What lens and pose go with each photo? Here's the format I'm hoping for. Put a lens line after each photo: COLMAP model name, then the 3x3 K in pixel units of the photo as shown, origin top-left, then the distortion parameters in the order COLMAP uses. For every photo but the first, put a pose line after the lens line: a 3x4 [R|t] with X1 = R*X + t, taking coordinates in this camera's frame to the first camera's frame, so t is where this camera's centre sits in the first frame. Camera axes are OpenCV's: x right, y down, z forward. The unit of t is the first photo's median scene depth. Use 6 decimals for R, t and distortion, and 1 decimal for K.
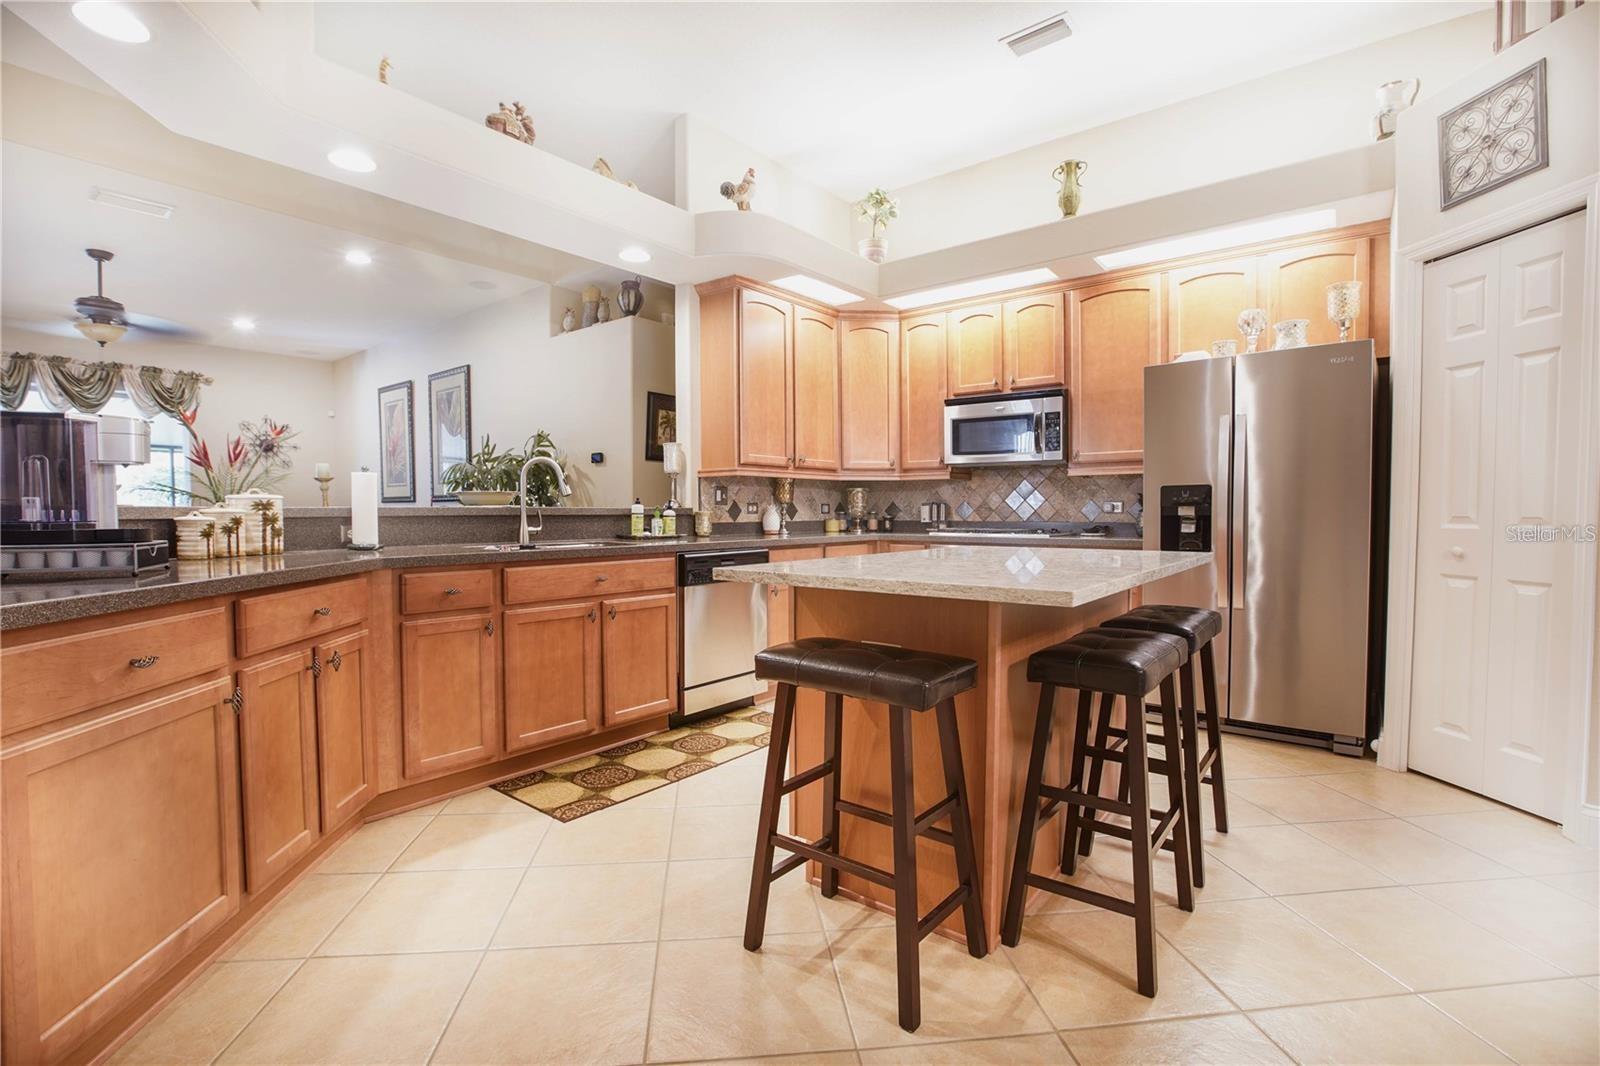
lens RADIAL K [[732.5, 0, 786.7], [0, 732.5, 540.2], [0, 0, 1]] dist [-0.057928, 0.019554]
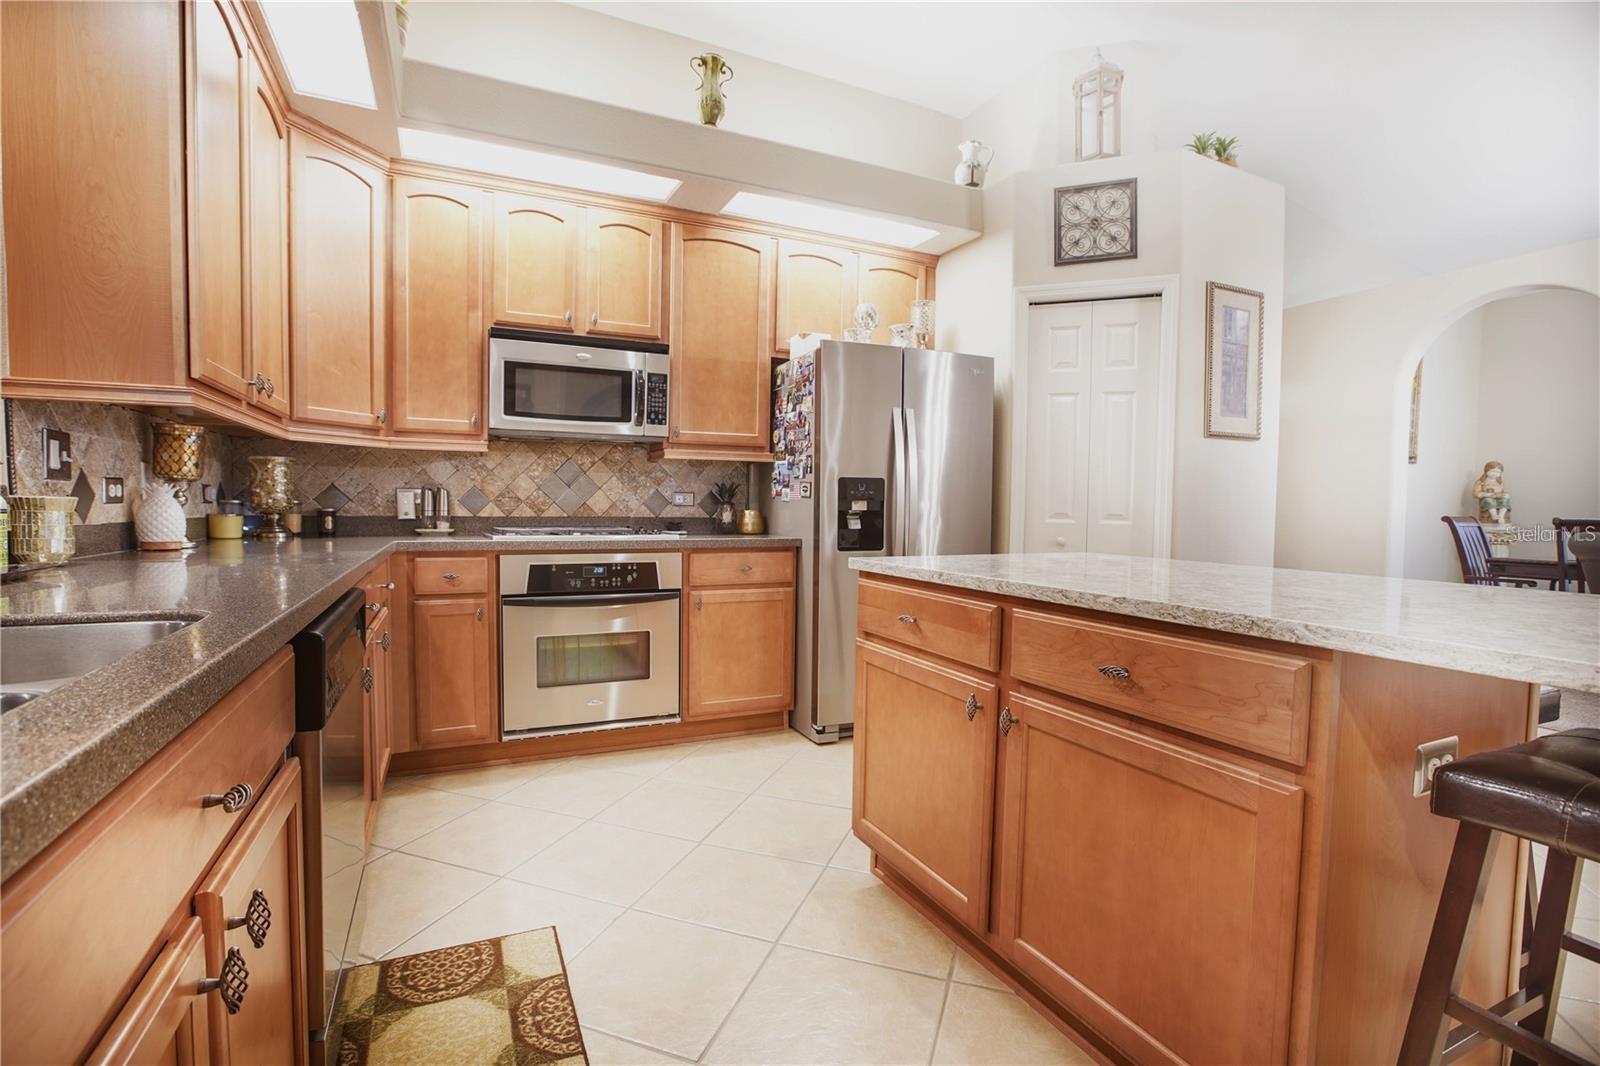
lens RADIAL K [[732.5, 0, 786.7], [0, 732.5, 540.2], [0, 0, 1]] dist [-0.057928, 0.019554]
pose [[0.439223, -0.036147, 0.897651, -0.249172], [0.021603, 0.999326, 0.029671, -0.019920], [-0.898118, 0.006359, 0.439708, 0.506136]]
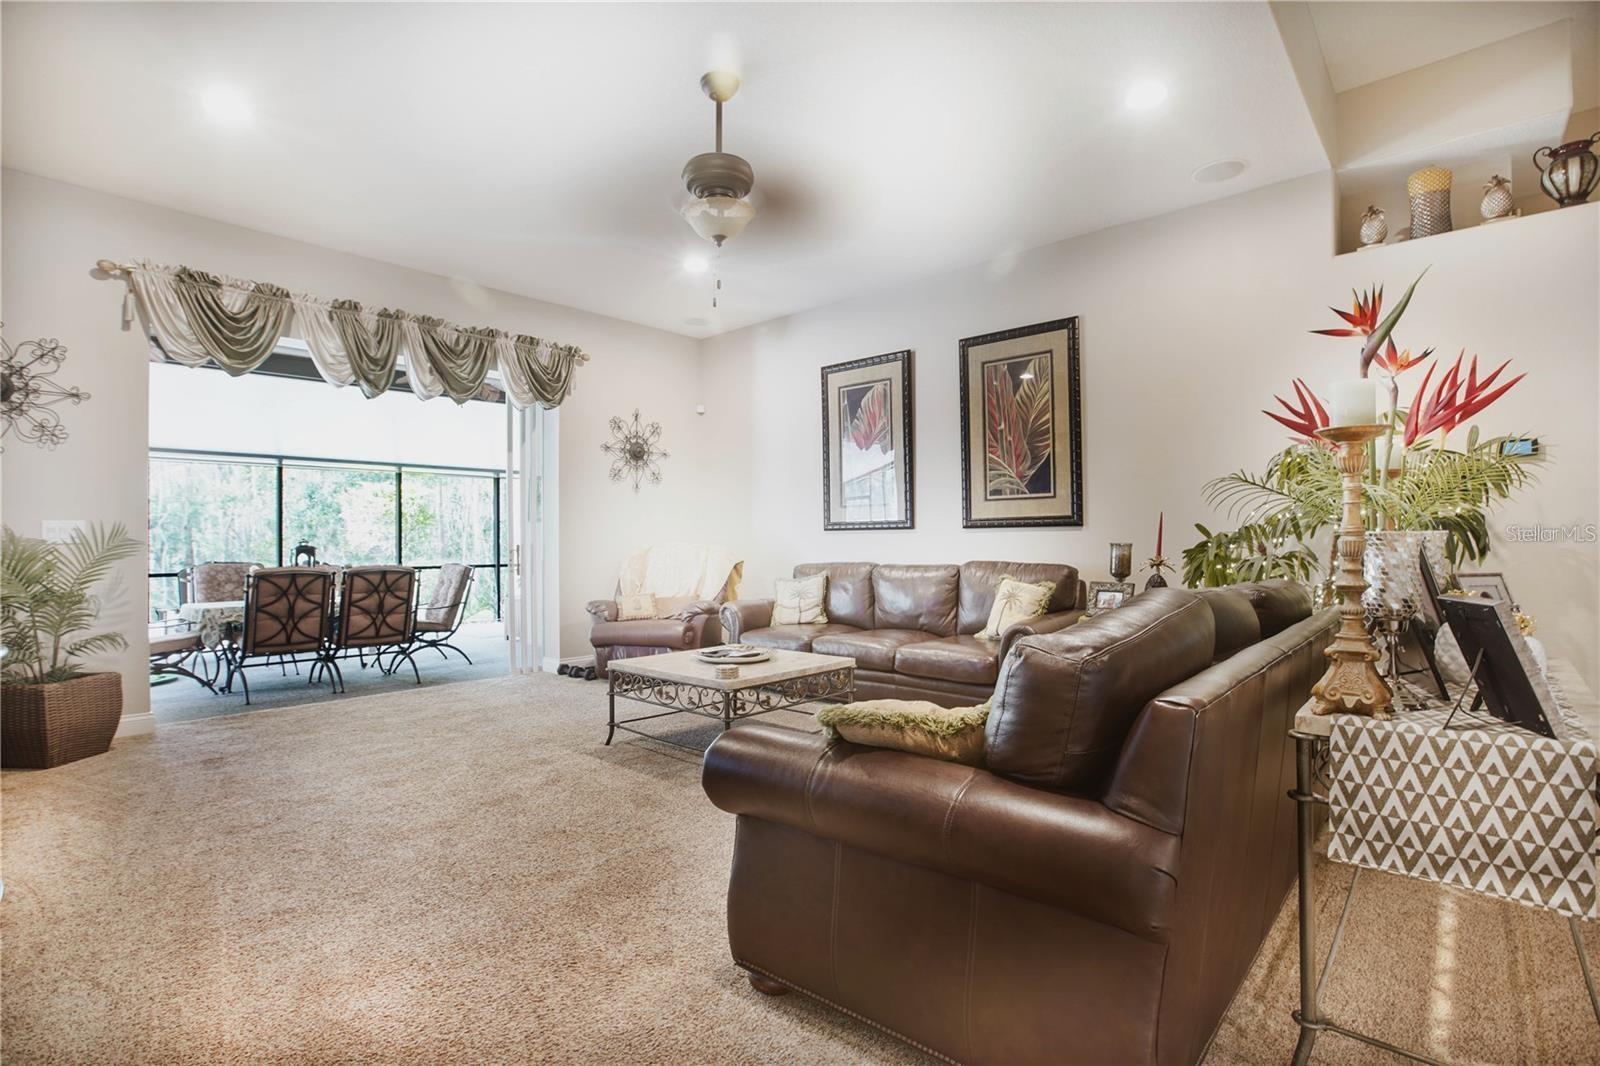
lens RADIAL K [[732.5, 0, 786.7], [0, 732.5, 540.2], [0, 0, 1]] dist [-0.057928, 0.019554]
pose [[0.998574, -0.009882, -0.052470, -1.055603], [0.008011, 0.999328, -0.035762, -0.029170], [0.052789, 0.035291, 0.997982, 0.533968]]
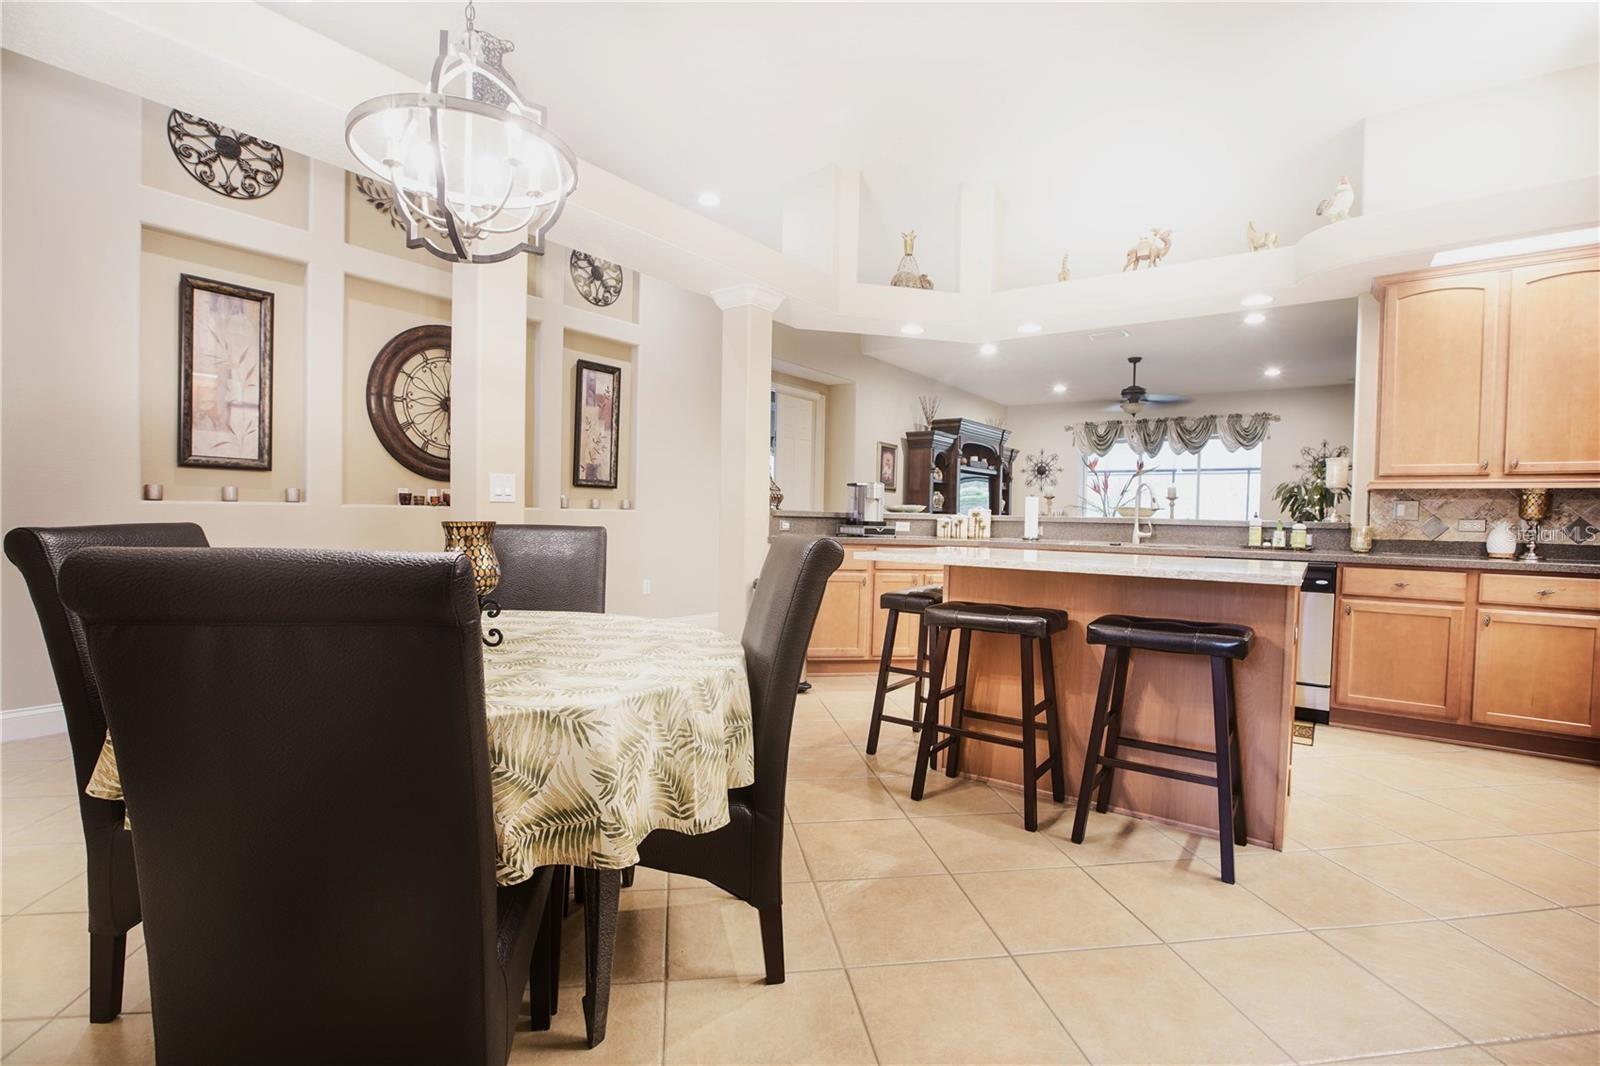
lens RADIAL K [[732.5, 0, 786.7], [0, 732.5, 540.2], [0, 0, 1]] dist [-0.057928, 0.019554]
pose [[0.034034, 0.037839, -0.998704, 0.758892], [-0.058734, 0.997632, 0.035797, -0.009471], [0.997693, 0.057439, 0.036176, 0.202115]]
